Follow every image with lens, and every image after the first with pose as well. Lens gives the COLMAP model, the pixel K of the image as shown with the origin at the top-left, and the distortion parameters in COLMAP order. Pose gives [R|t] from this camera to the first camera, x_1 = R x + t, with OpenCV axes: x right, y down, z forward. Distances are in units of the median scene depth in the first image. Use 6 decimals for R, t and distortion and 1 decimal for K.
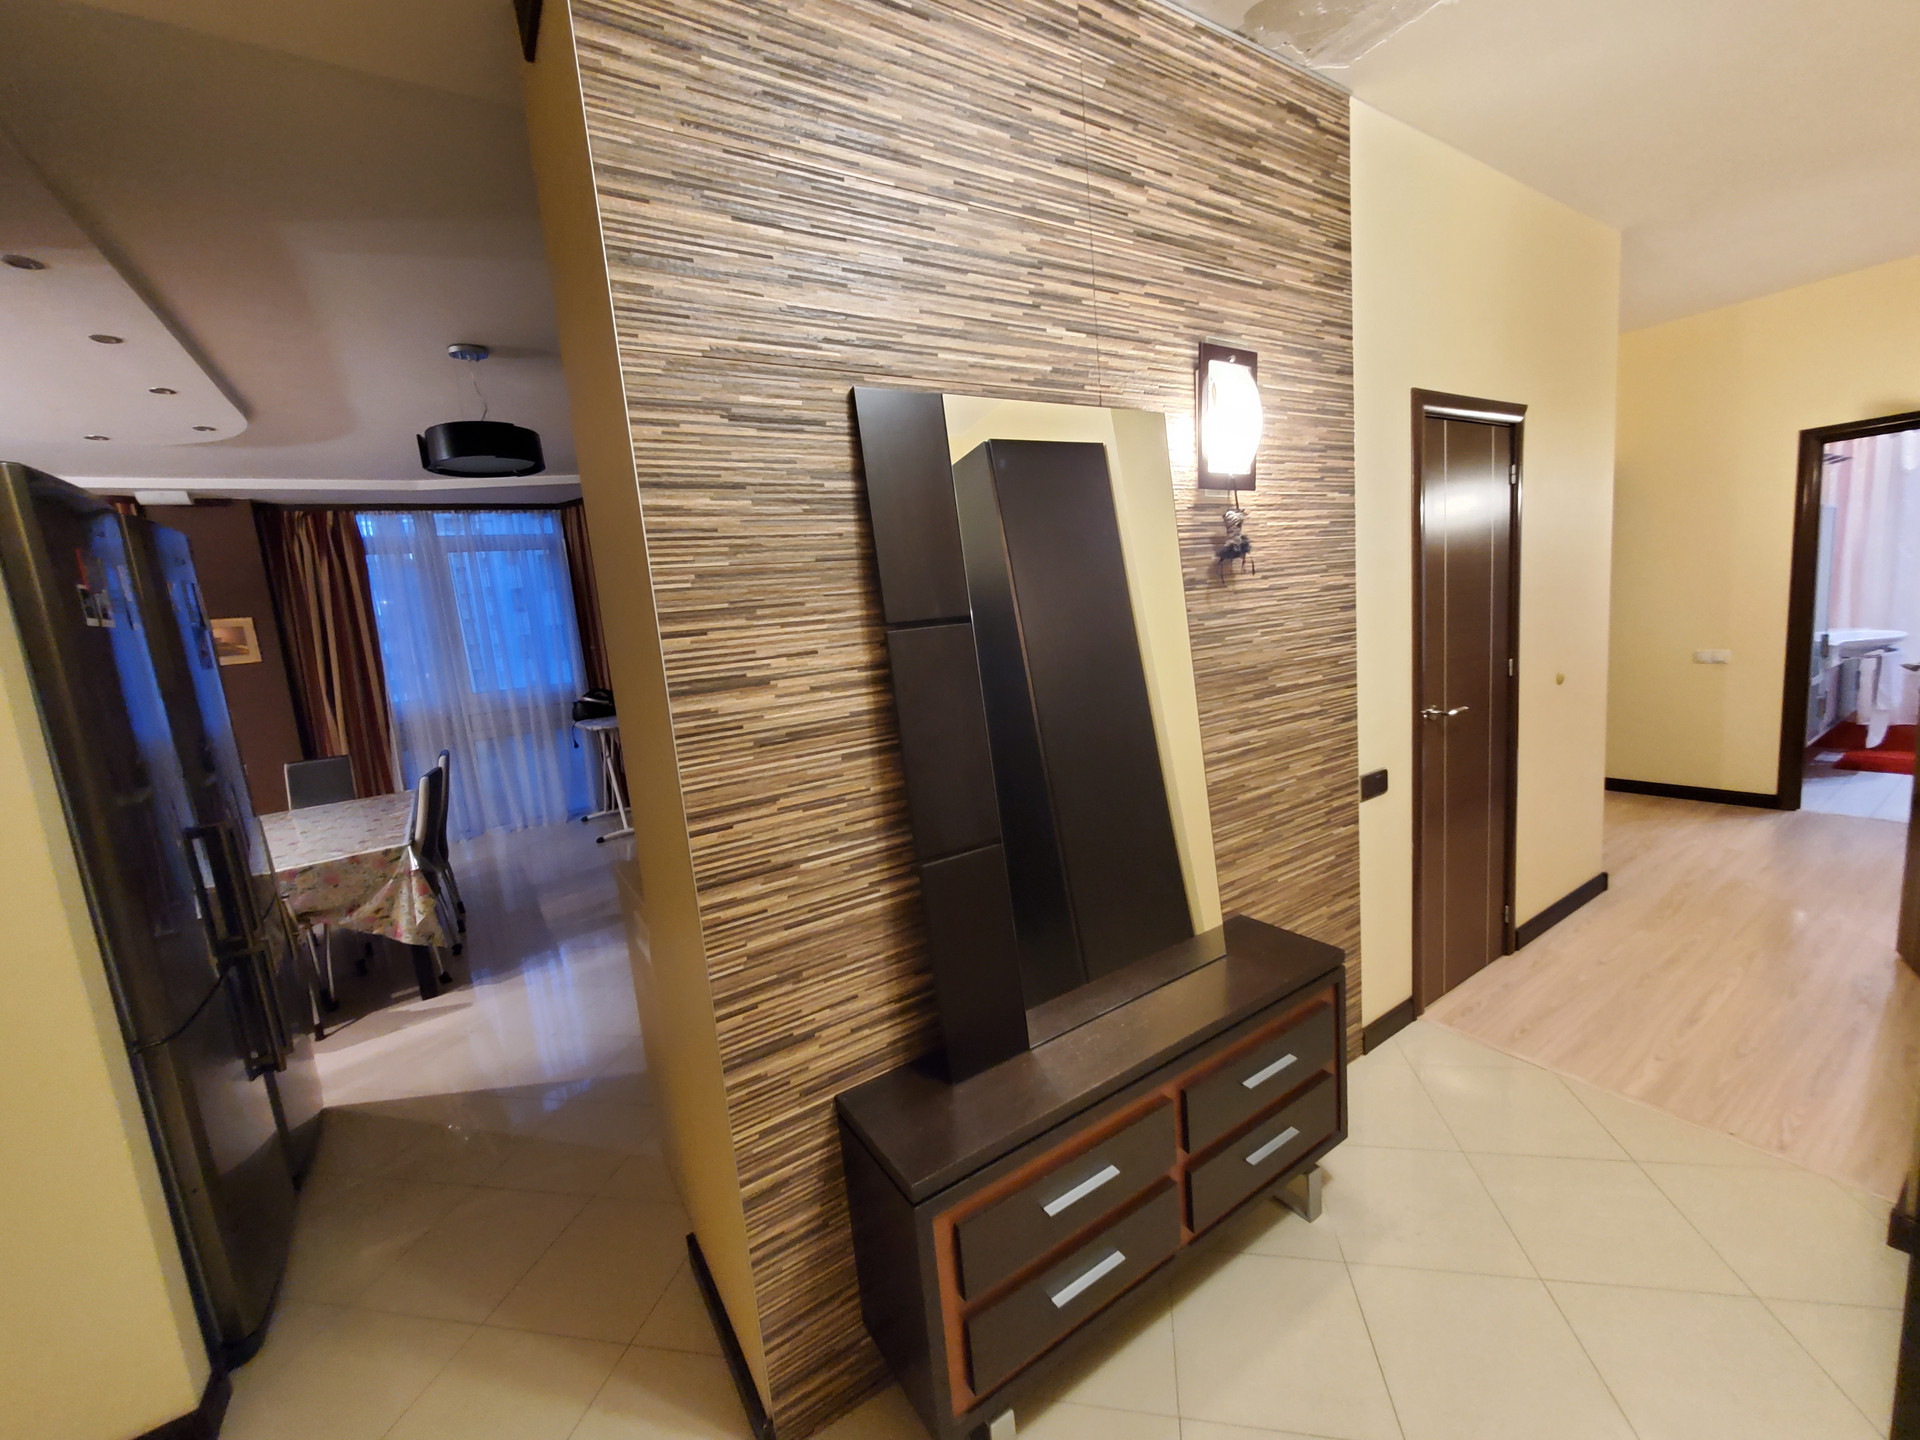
lens RADIAL K [[764.5, 0, 964.9], [0, 764.5, 720.5], [0, 0, 1]] dist [0.001614, -0.001767]
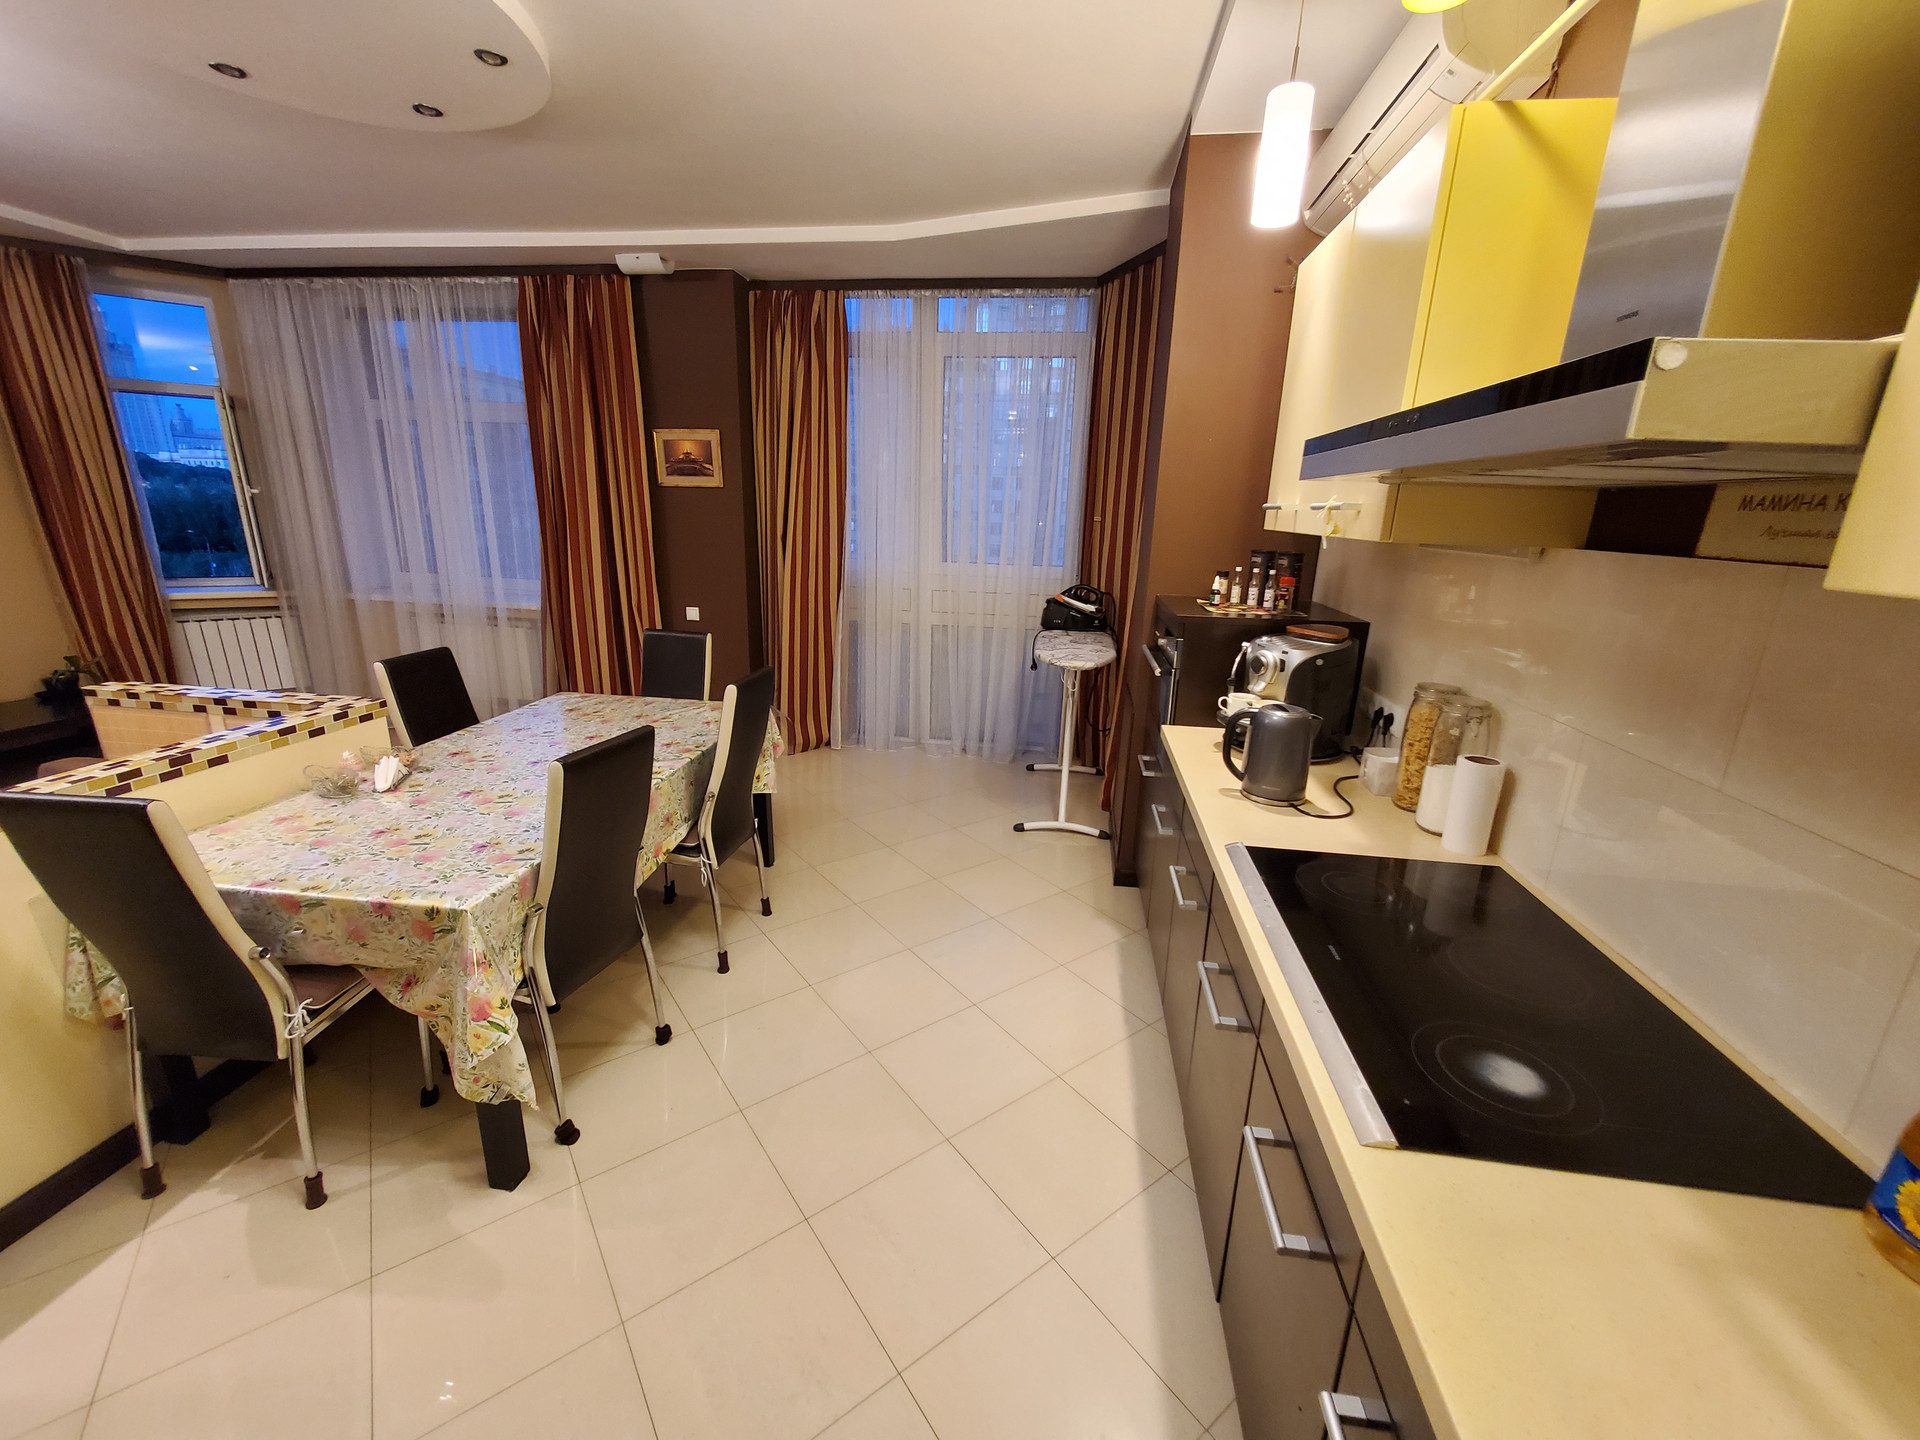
lens RADIAL K [[764.5, 0, 953.1], [0, 764.5, 713.3], [0, 0, 1]] dist [0.001614, -0.001767]
pose [[0.737140, 0.280928, -0.614576, -0.458673], [-0.189266, 0.958917, 0.211319, -0.174873], [0.648694, -0.039454, 0.760026, 1.448626]]
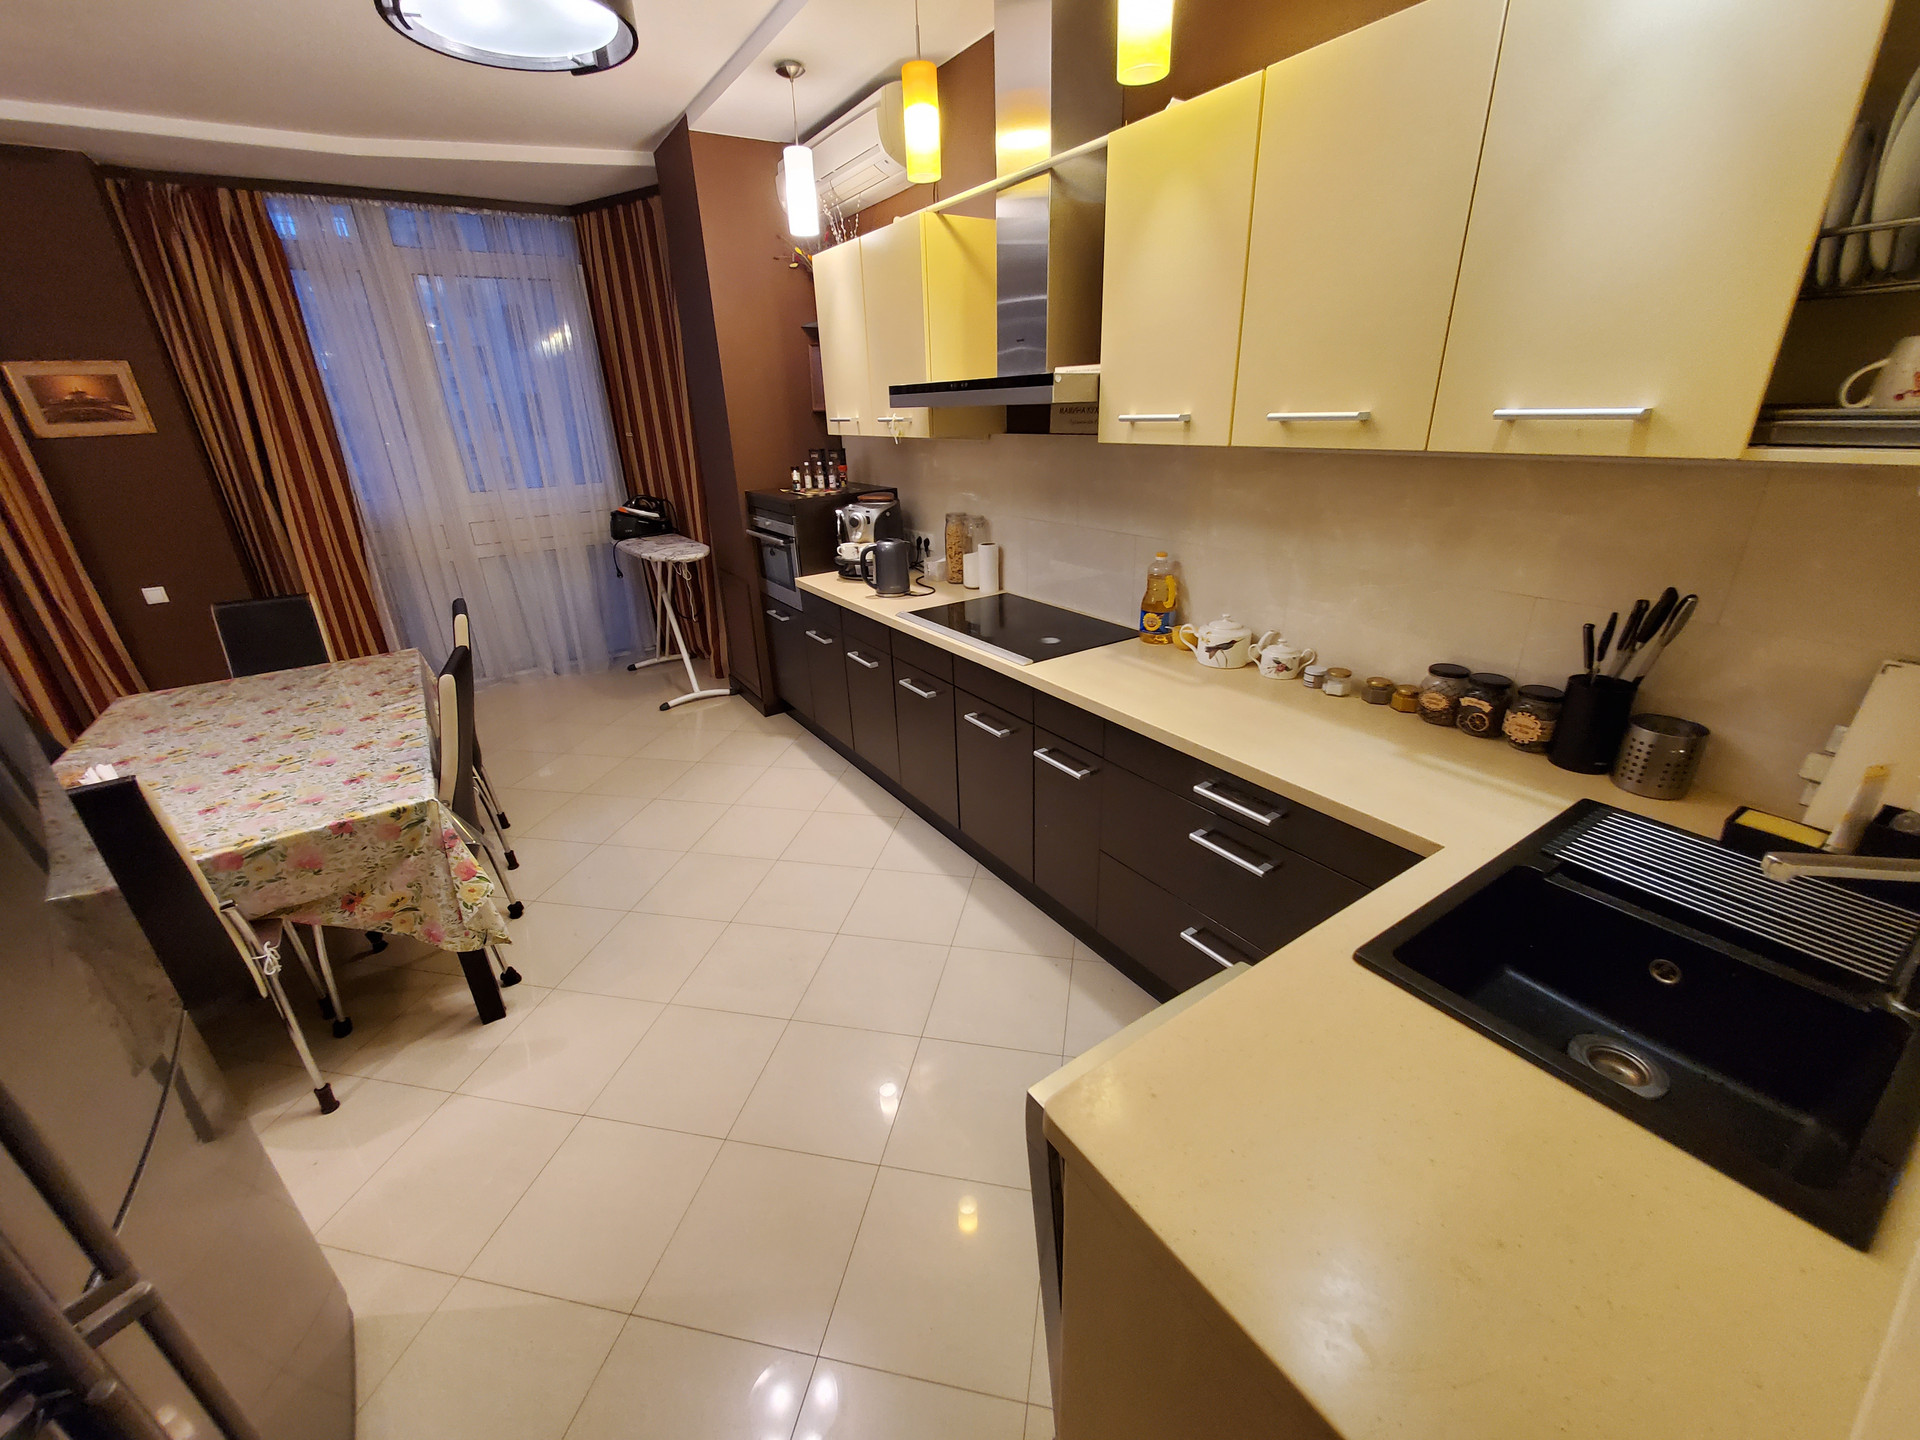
lens RADIAL K [[764.5, 0, 963.3], [0, 764.5, 714.8], [0, 0, 1]] dist [0.001614, -0.001767]
pose [[0.998419, 0.050470, 0.024726, -0.599052], [-0.054936, 0.969260, 0.239826, -0.100394], [-0.011862, -0.240805, 0.970501, 0.775457]]
